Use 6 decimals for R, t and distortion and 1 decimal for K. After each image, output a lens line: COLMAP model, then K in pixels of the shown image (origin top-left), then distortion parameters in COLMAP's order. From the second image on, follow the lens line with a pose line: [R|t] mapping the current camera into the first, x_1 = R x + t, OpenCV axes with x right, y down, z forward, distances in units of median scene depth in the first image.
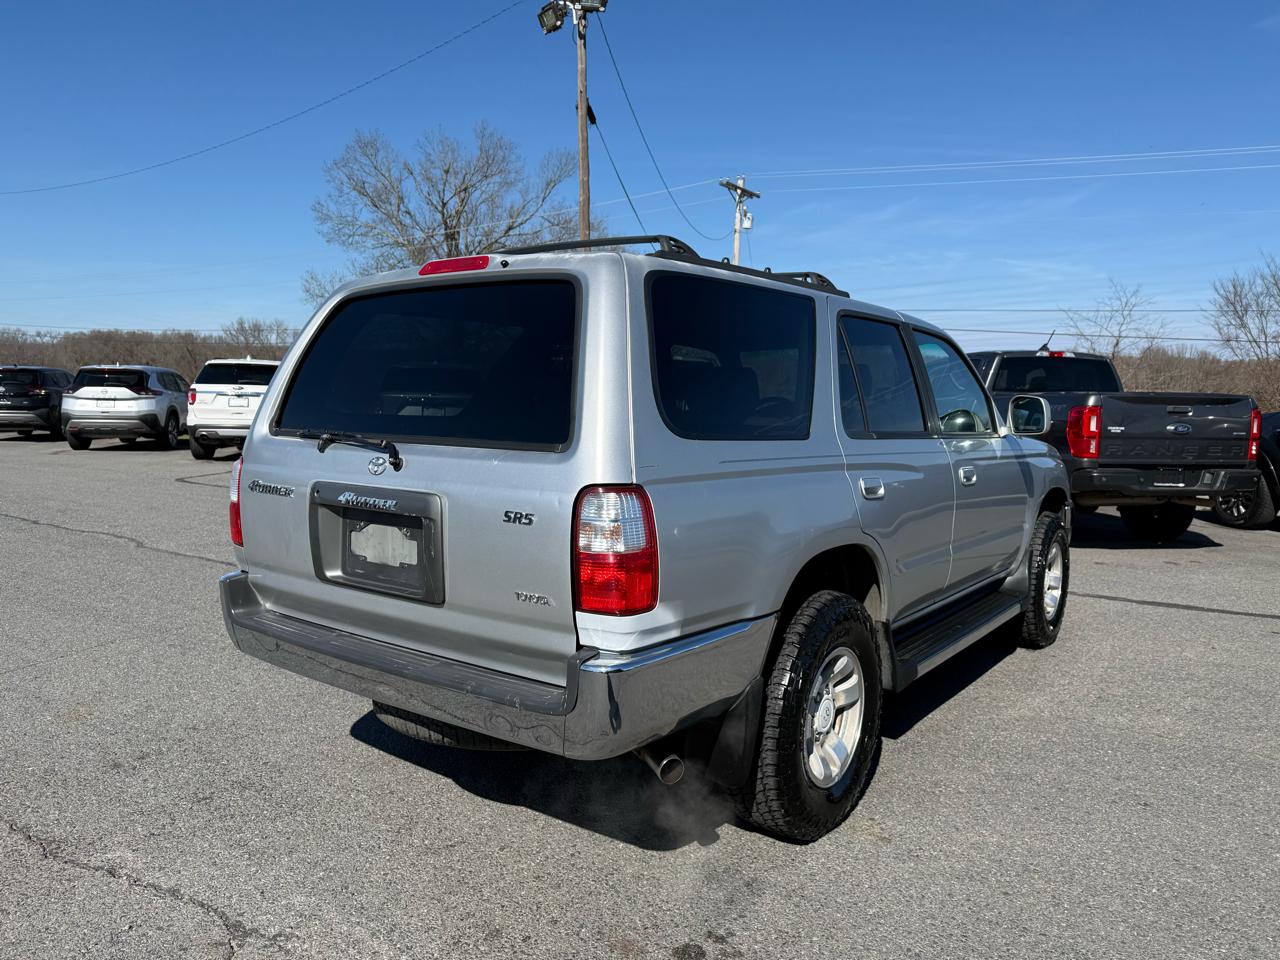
lens RADIAL K [[917.7, 0, 639.7], [0, 917.7, 480.7], [0, 0, 1]] dist [0.056967, -0.075367]
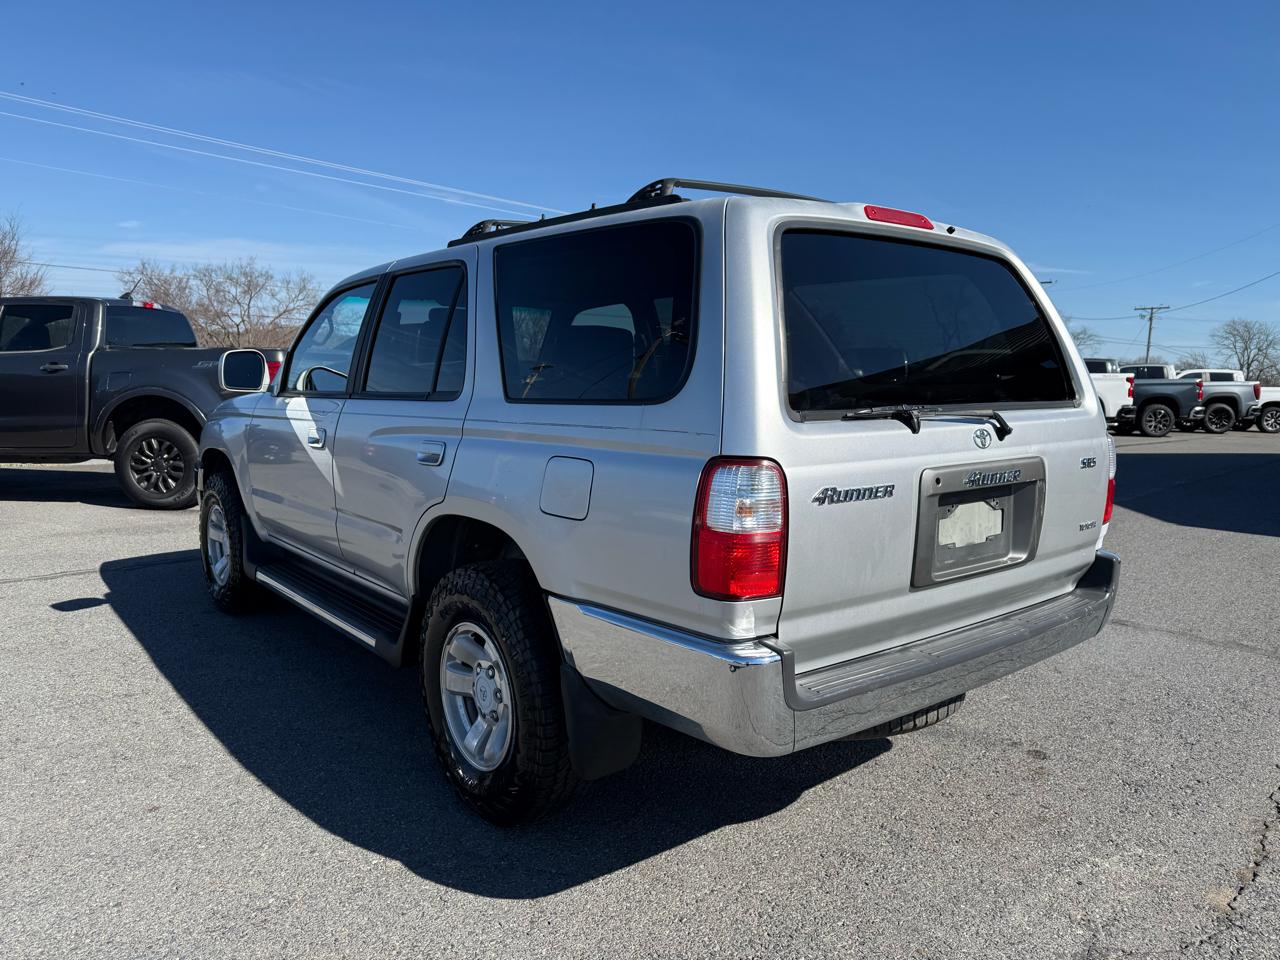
lens RADIAL K [[917.7, 0, 637.0], [0, 917.7, 474.1], [0, 0, 1]] dist [0.056967, -0.075367]
pose [[0.271251, -0.124965, 0.954362, -1.244162], [0.081630, 0.990950, 0.106555, -0.105497], [-0.959041, 0.049001, 0.278997, 1.059443]]
